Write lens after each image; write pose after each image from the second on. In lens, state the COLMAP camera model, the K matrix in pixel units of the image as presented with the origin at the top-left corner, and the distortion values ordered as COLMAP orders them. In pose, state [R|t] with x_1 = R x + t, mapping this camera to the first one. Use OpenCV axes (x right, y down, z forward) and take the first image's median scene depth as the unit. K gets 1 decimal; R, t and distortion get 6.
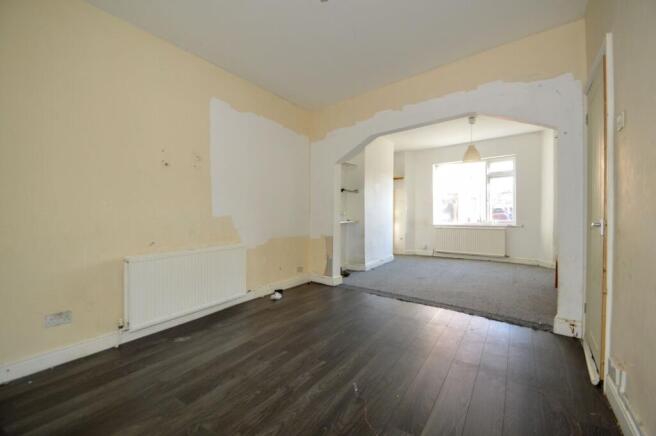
lens RADIAL K [[294.3, 0, 329.1], [0, 294.3, 215.5], [0, 0, 1]] dist [0.000515, -0.000622]
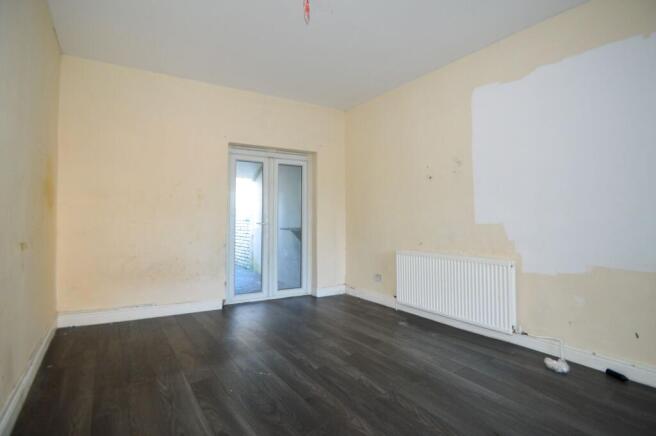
lens RADIAL K [[294.3, 0, 329.1], [0, 294.3, 215.5], [0, 0, 1]] dist [0.000515, -0.000622]
pose [[-0.358581, -0.011087, -0.933433, 0.707686], [-0.006125, 0.999936, -0.009524, -0.010596], [0.933479, 0.002302, -0.358626, 1.087205]]
